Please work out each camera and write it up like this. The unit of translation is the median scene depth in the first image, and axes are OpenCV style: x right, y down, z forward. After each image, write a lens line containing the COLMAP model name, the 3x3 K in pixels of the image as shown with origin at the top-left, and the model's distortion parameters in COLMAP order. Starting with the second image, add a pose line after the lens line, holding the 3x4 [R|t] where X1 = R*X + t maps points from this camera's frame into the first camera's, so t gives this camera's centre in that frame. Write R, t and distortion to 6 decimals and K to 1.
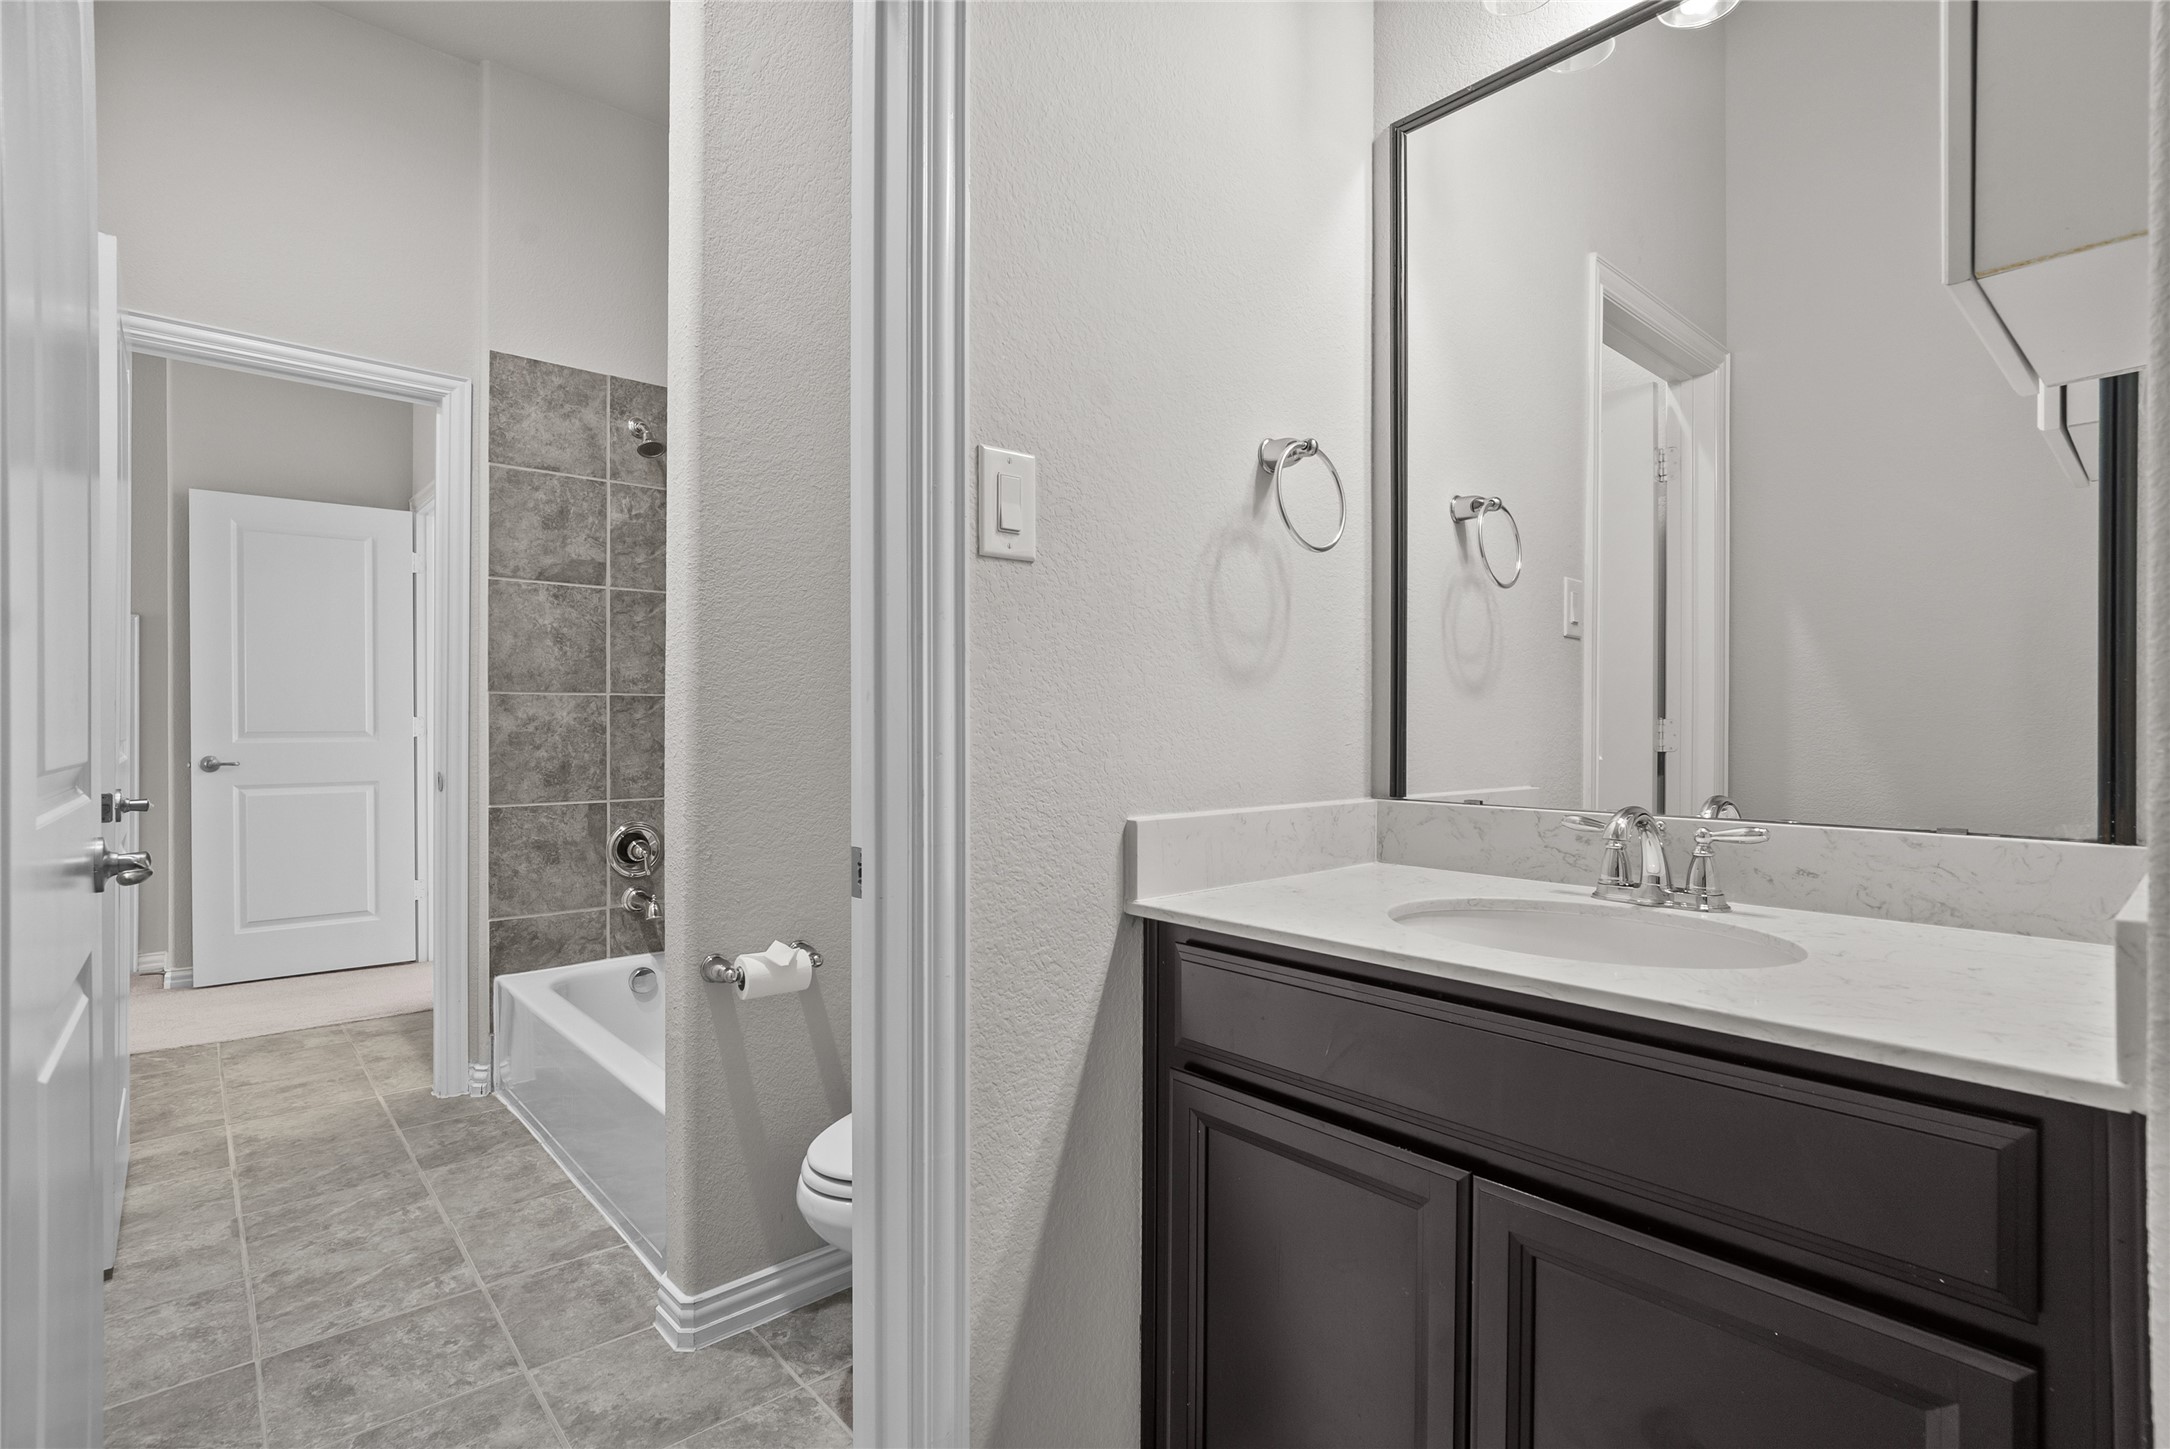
lens RADIAL K [[1025.9, 0, 1072.9], [0, 1025.9, 727.6], [0, 0, 1]] dist [-0.013103, 0.001664]
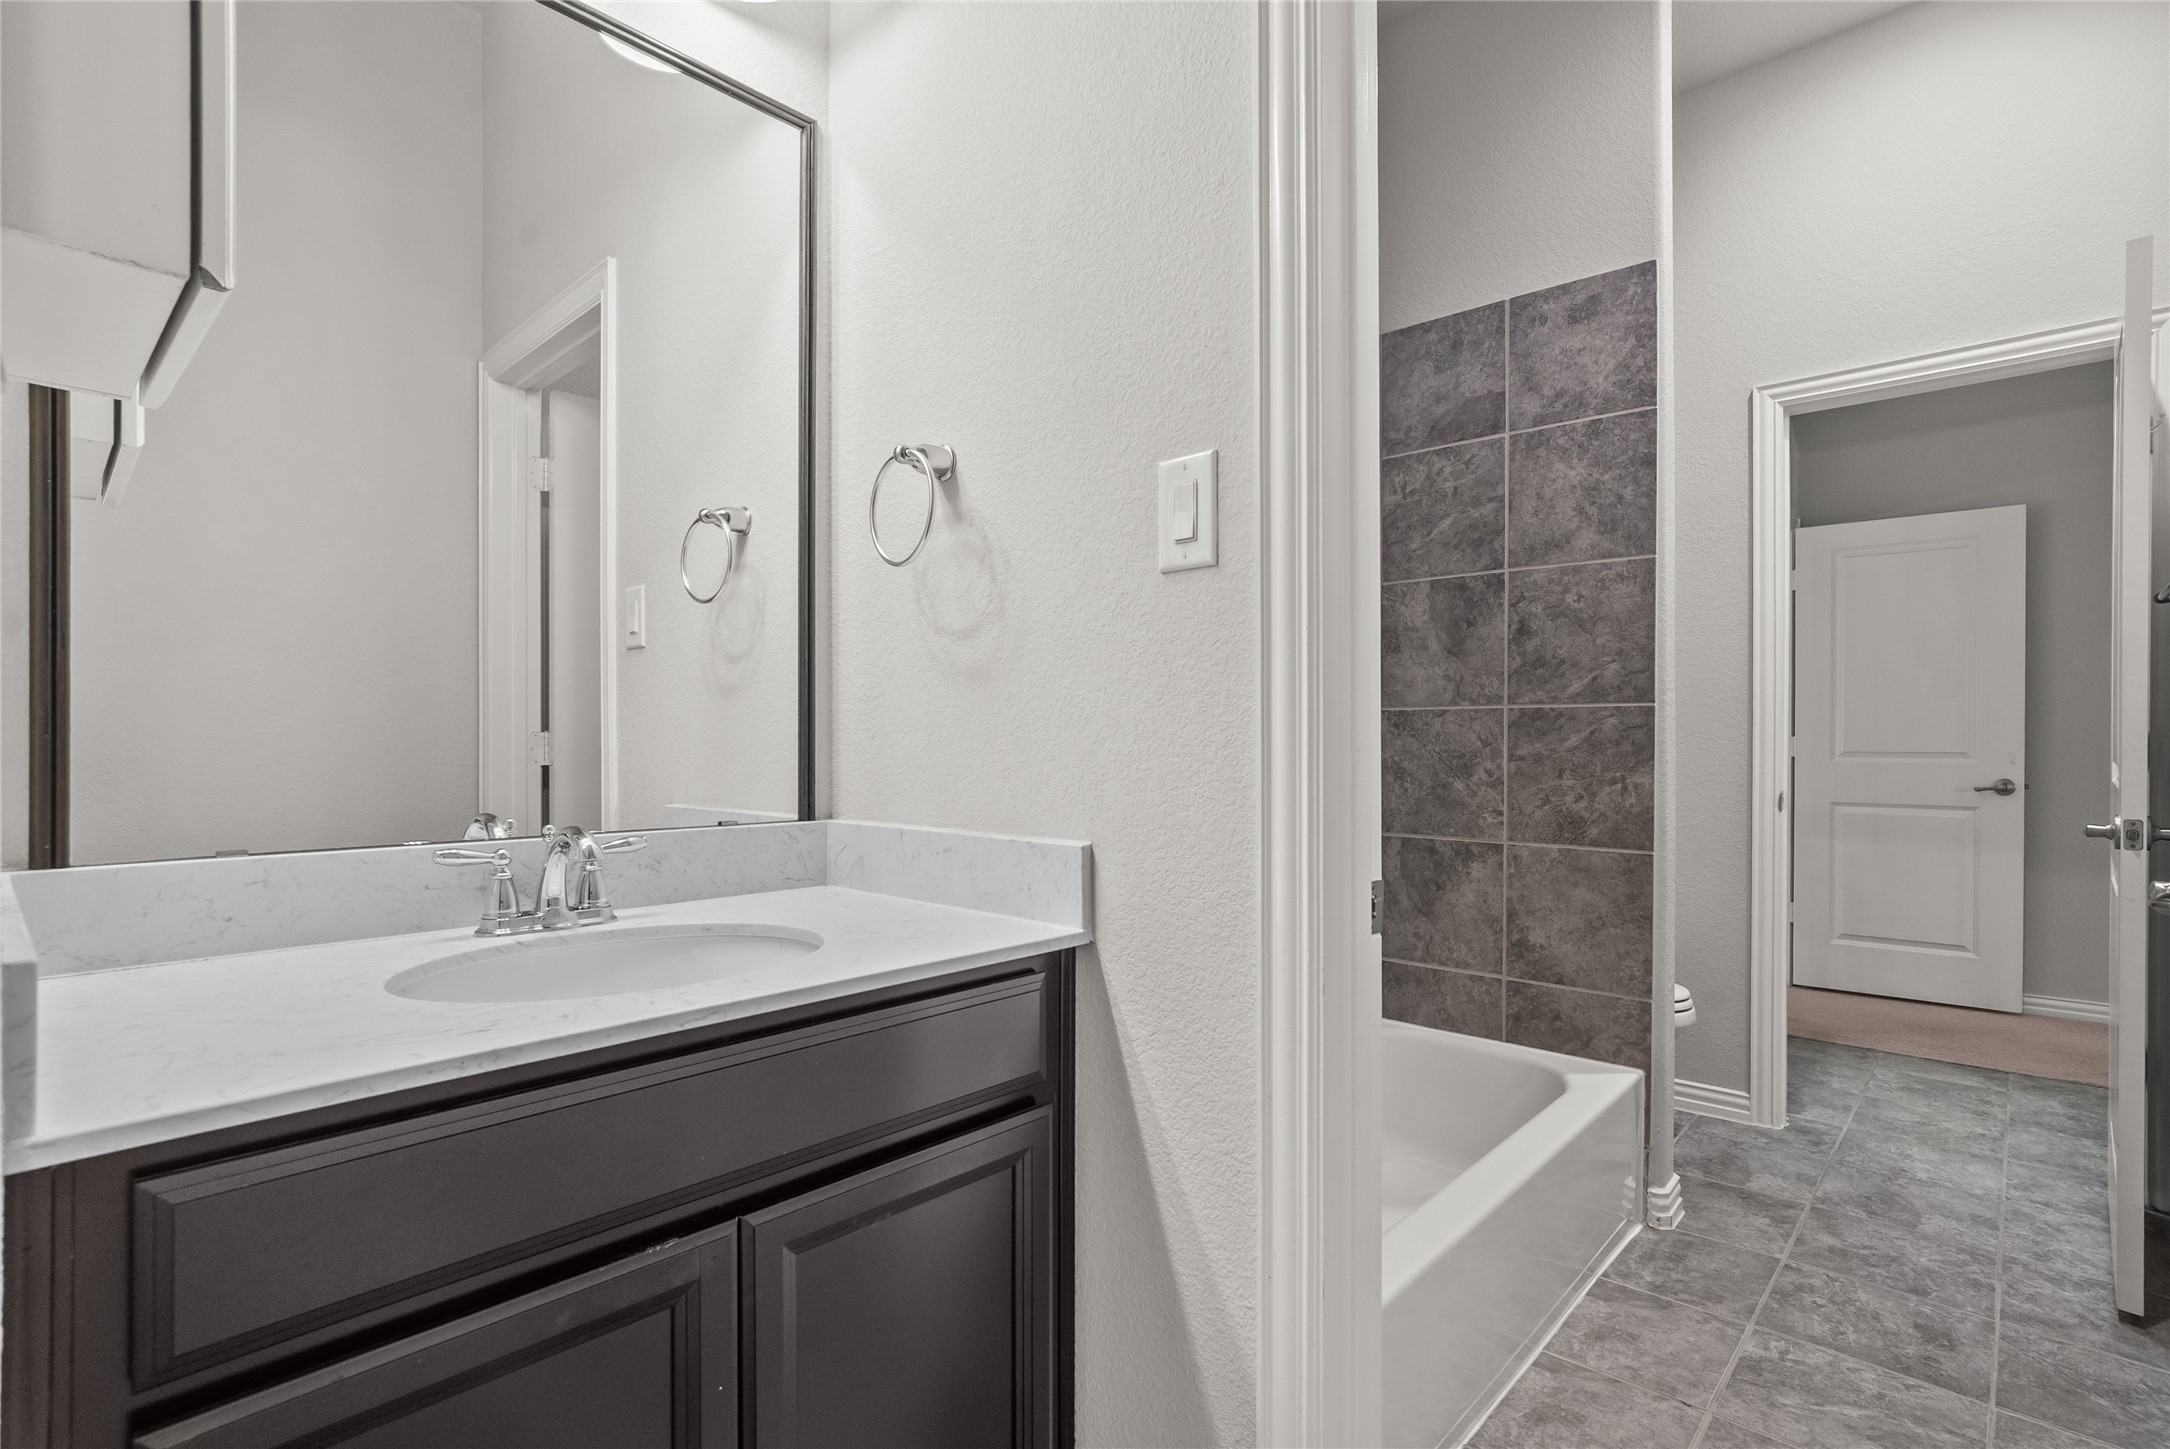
lens RADIAL K [[1025.9, 0, 1073.3], [0, 1025.9, 739.8], [0, 0, 1]] dist [-0.013103, 0.001664]
pose [[-0.102536, 0.011080, 0.994668, -1.542753], [0.002594, 0.999938, -0.010872, -0.005597], [-0.994726, 0.001466, -0.102559, 1.807201]]
